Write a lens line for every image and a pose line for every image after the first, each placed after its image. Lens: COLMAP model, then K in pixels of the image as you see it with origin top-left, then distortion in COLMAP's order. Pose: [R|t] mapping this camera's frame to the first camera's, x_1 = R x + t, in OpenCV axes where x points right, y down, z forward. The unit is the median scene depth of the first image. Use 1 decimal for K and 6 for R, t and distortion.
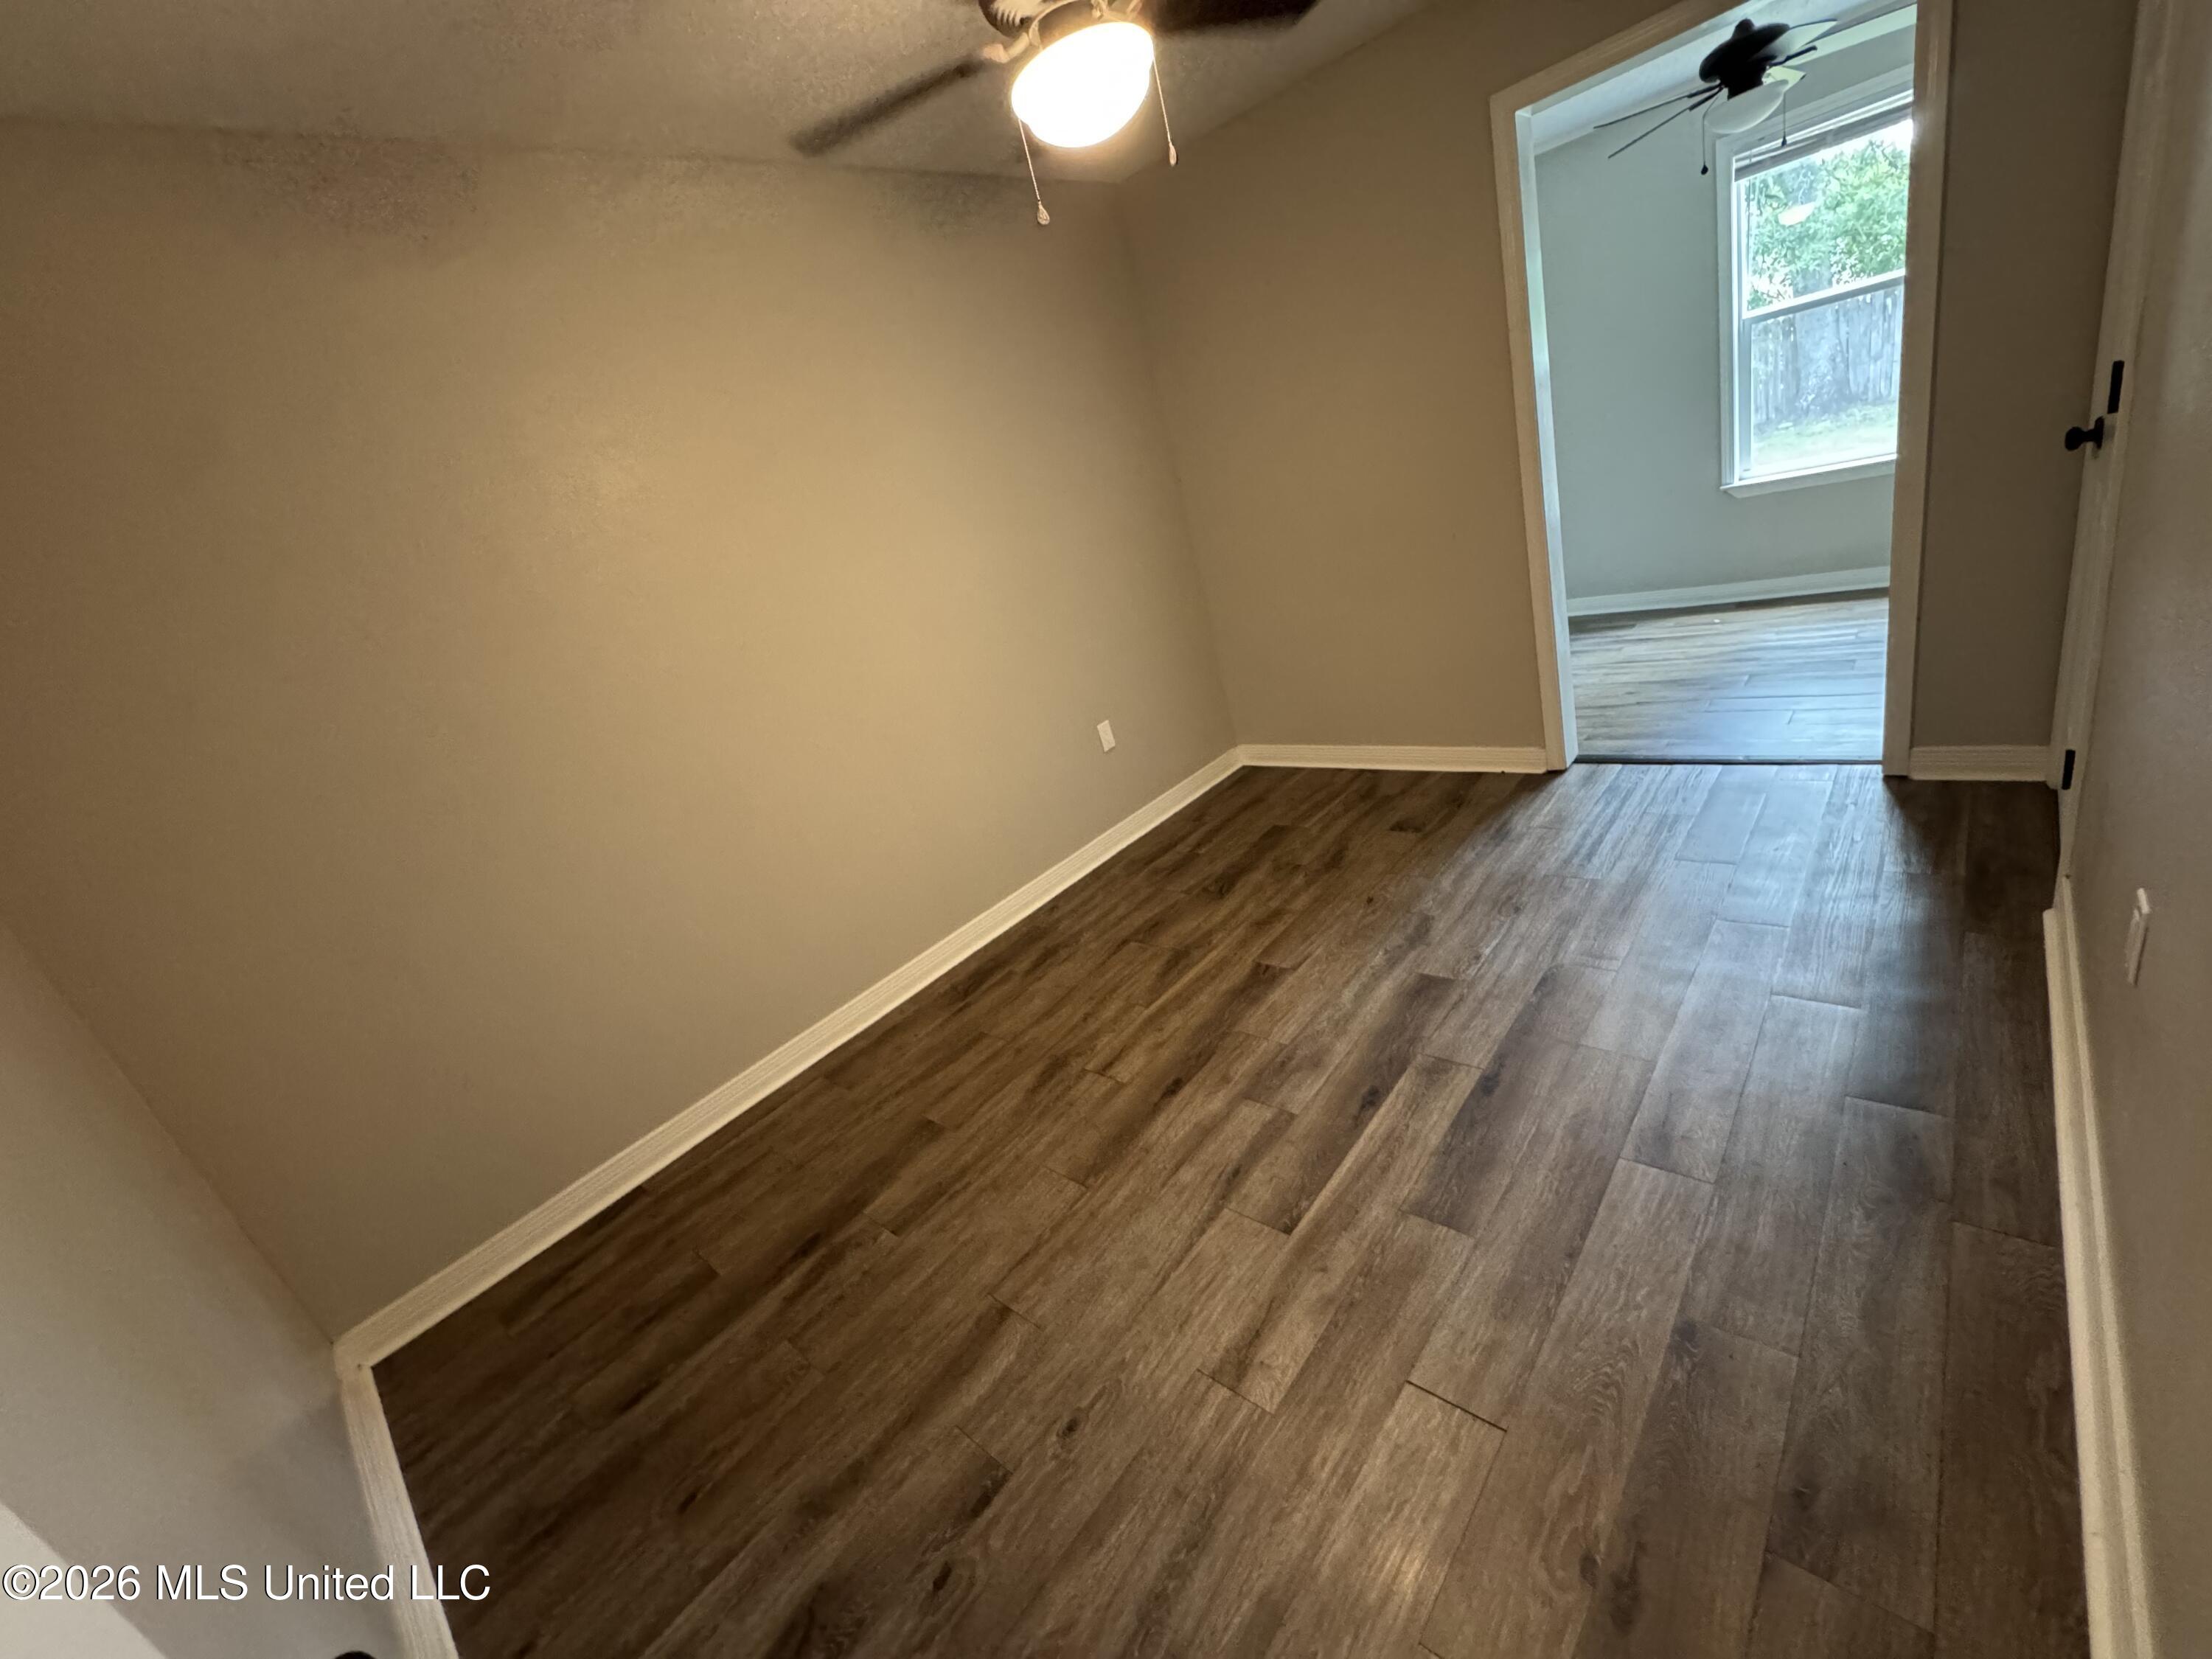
lens RADIAL K [[886.6, 0, 1122.8], [0, 886.6, 815.8], [0, 0, 1]] dist [-0.003754, 0.000313]
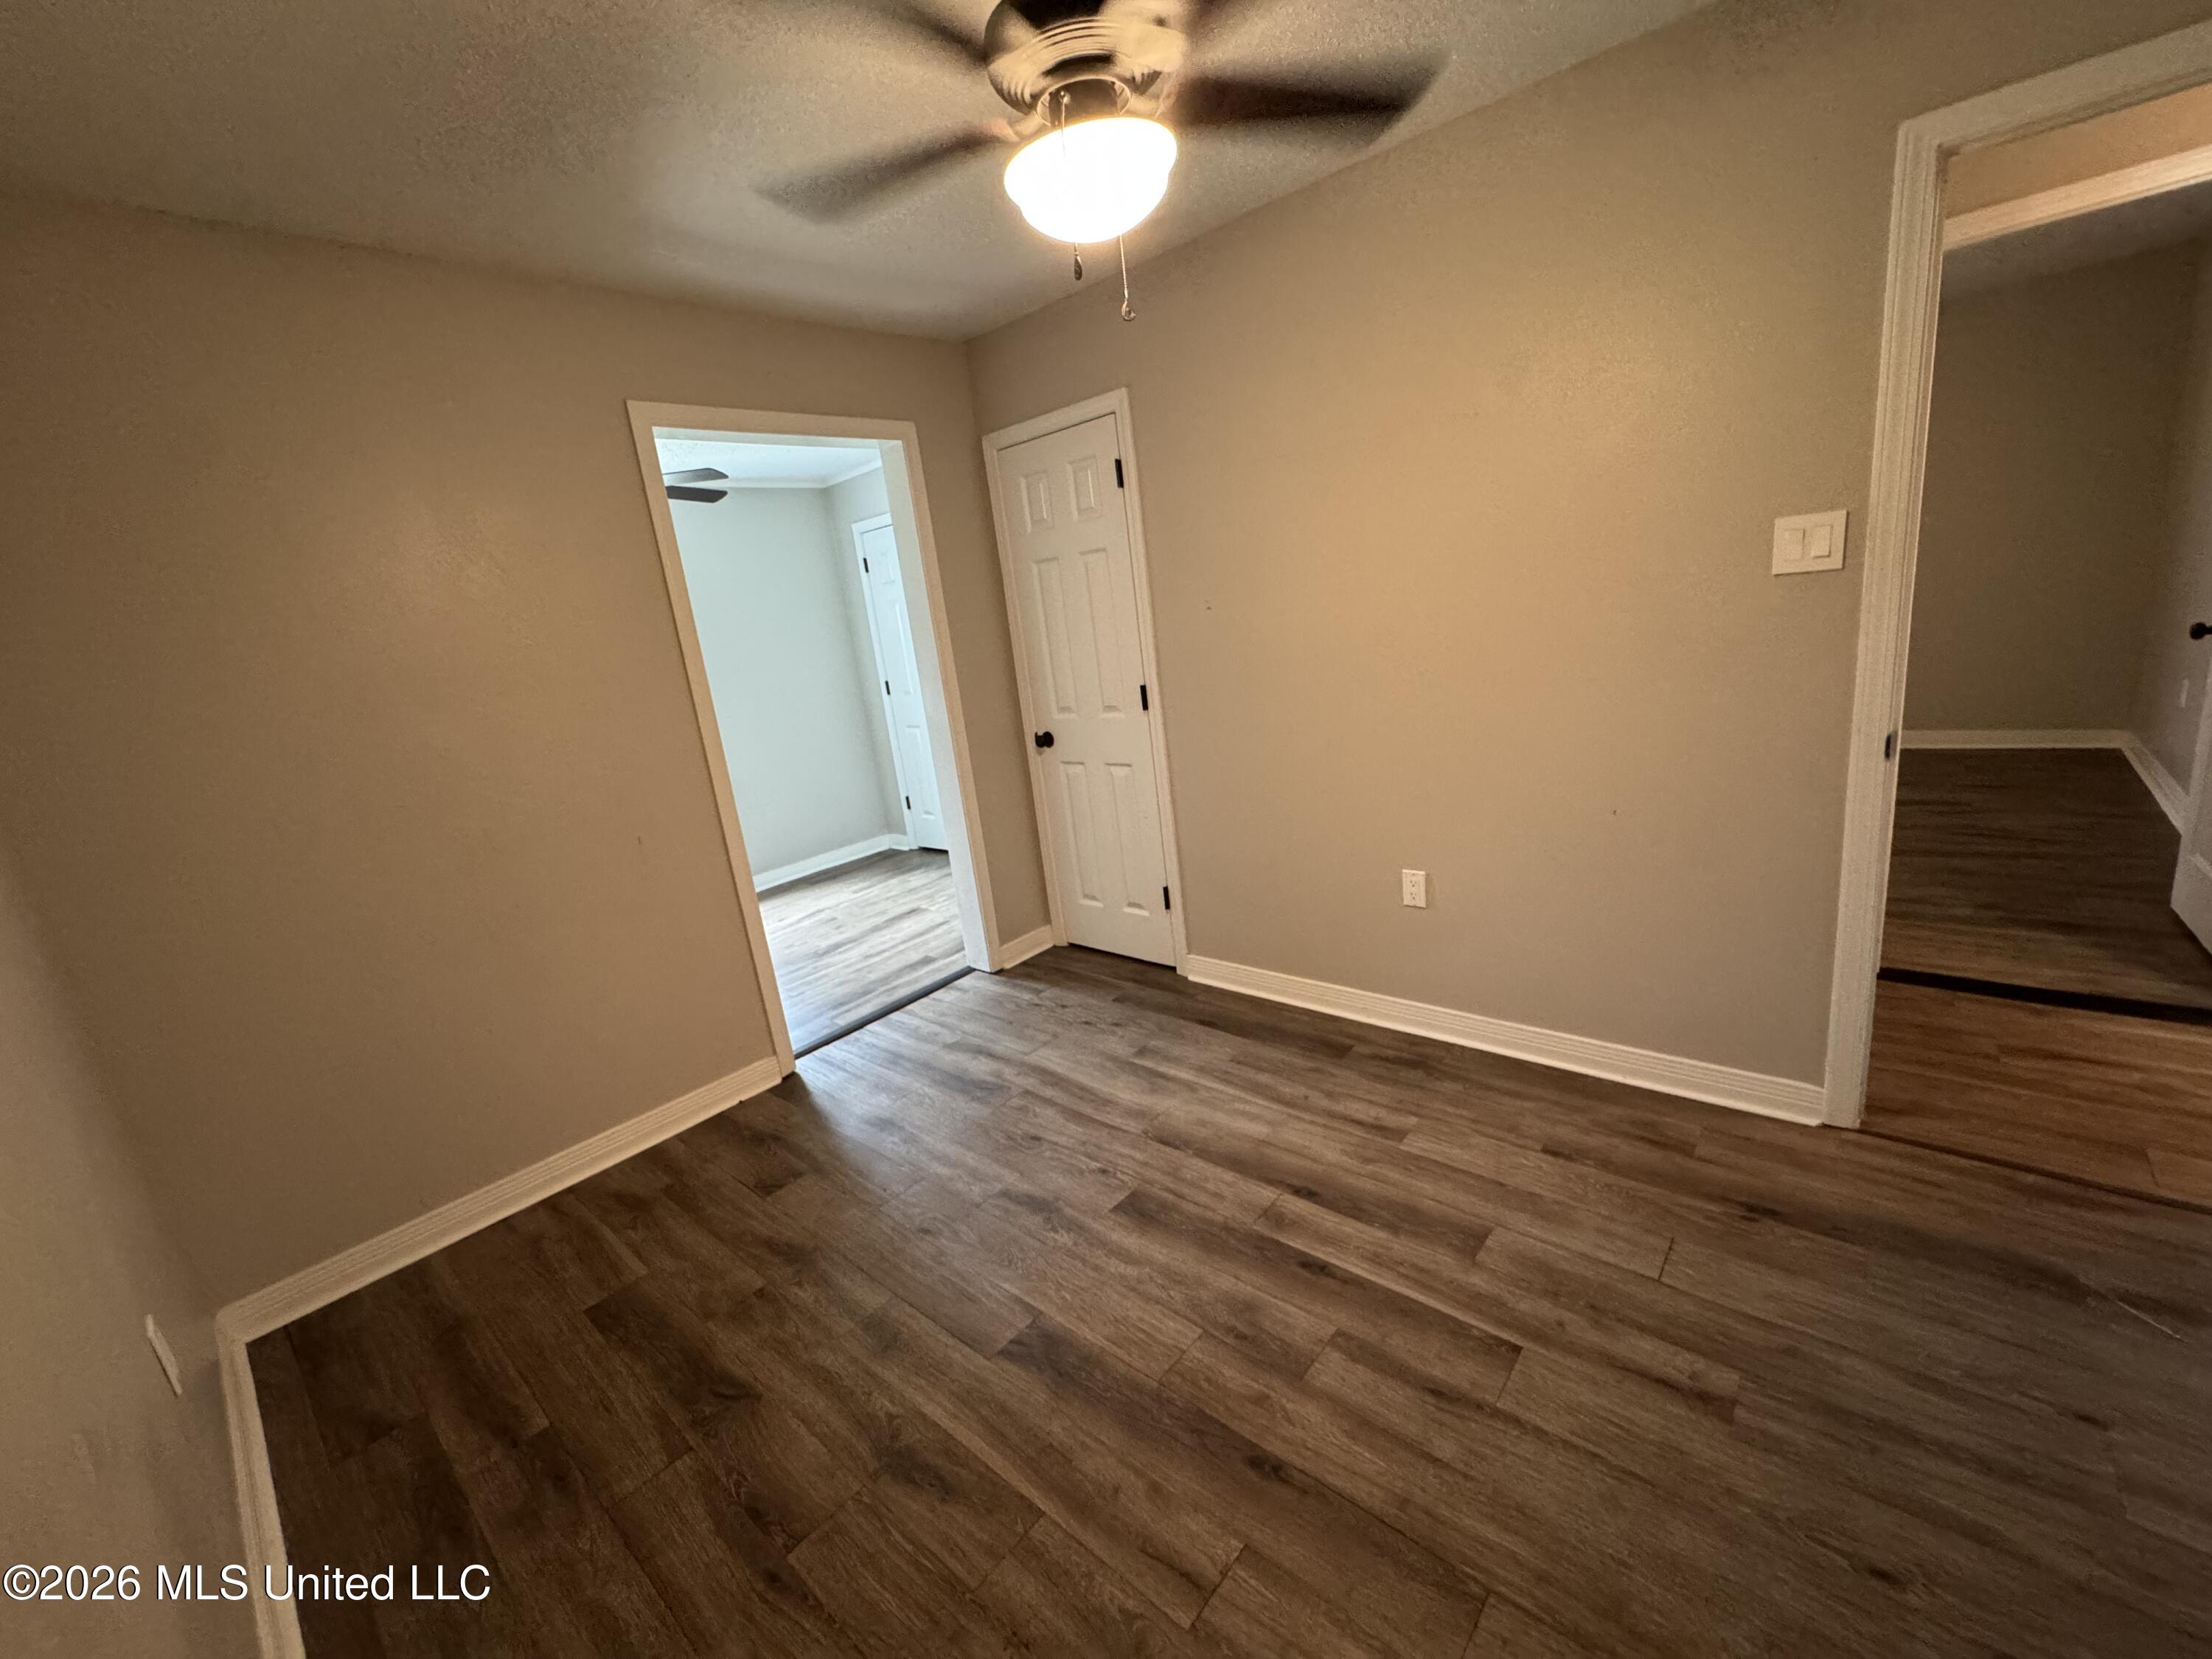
lens RADIAL K [[886.6, 0, 1100.5], [0, 886.6, 814.7], [0, 0, 1]] dist [-0.003754, 0.000313]
pose [[0.054198, 0.022808, 0.998270, -0.618749], [0.453776, 0.889980, -0.044970, -0.155762], [-0.889466, 0.455429, 0.037886, 0.854468]]
